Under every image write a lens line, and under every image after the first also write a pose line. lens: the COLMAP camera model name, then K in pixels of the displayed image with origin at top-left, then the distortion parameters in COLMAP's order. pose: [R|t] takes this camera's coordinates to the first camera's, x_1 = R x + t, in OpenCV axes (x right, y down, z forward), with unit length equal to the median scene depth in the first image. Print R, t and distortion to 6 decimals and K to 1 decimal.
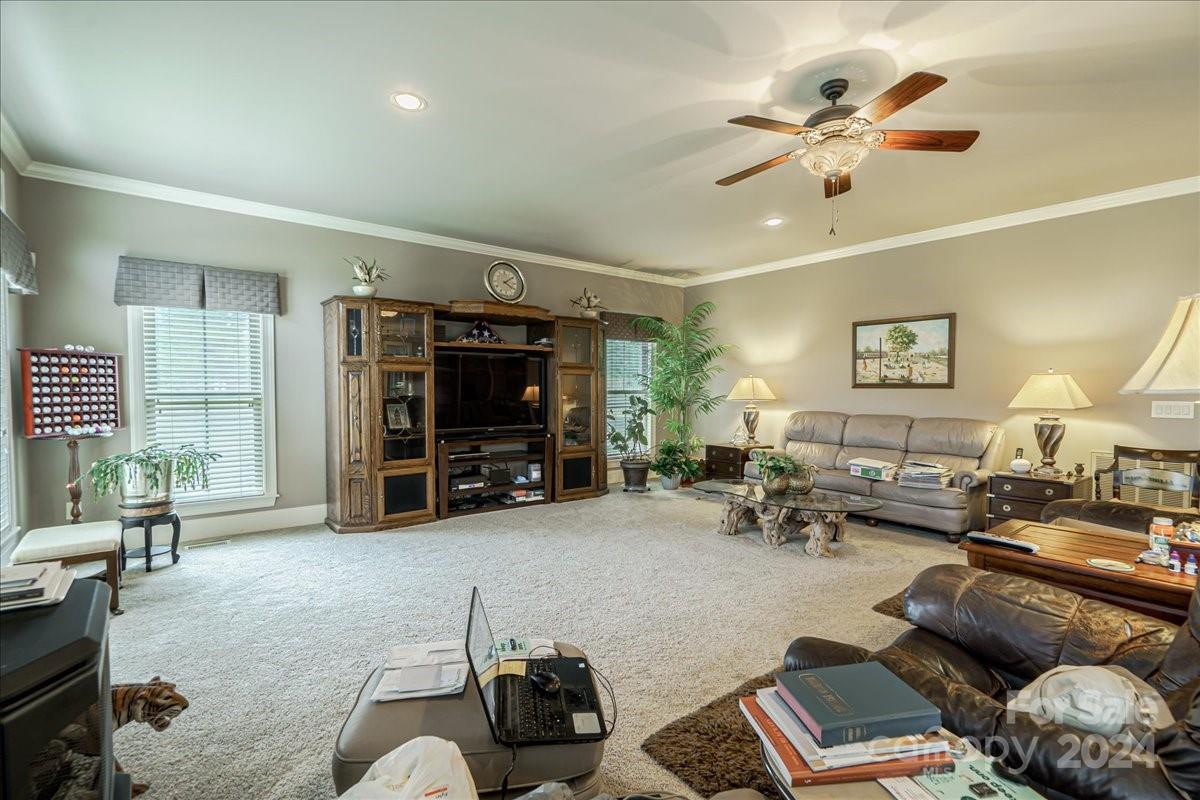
lens RADIAL K [[549.5, 0, 598.8], [0, 549.5, 407.0], [0, 0, 1]] dist [-0.000279, 0.000854]
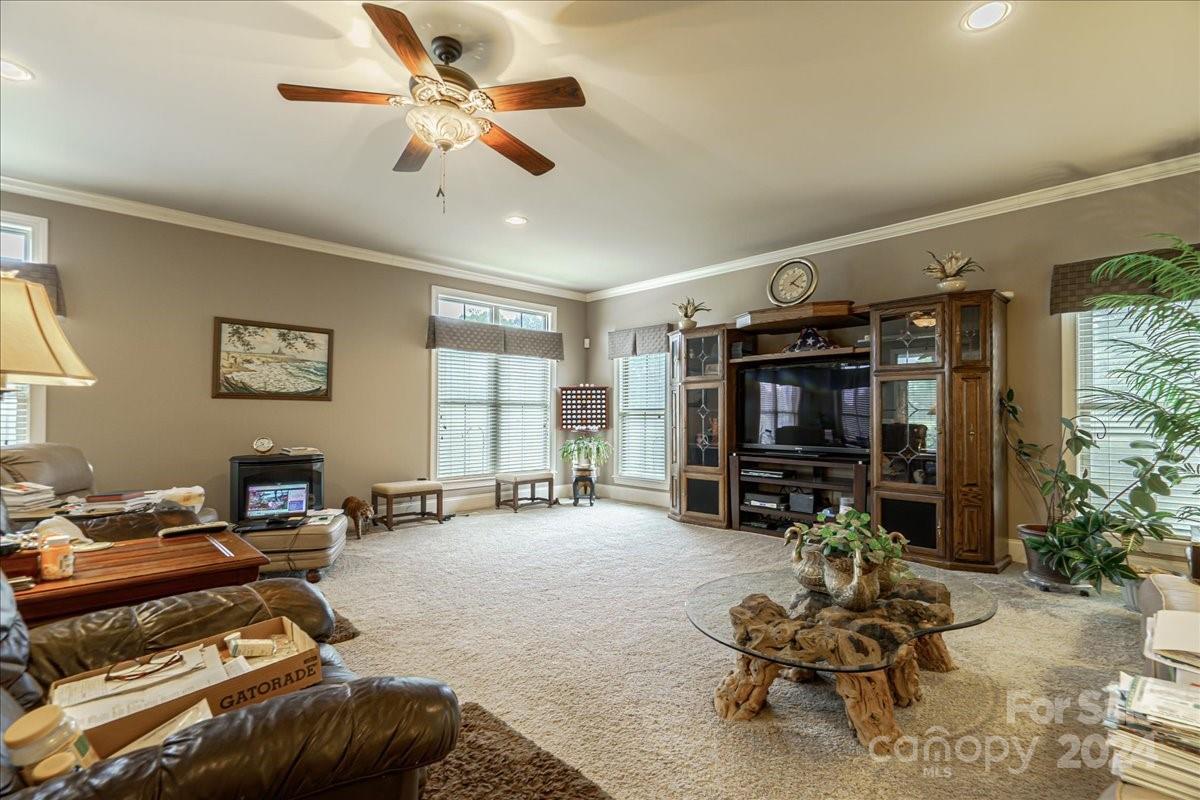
lens RADIAL K [[556.3, 0, 593.7], [0, 556.3, 407.3], [0, 0, 1]] dist [-0.000897, 0.000686]
pose [[0.091845, -0.008917, -0.995733, 0.975785], [-0.029656, 0.999492, -0.011686, -0.007490], [0.995332, 0.030603, 0.091533, 0.842200]]
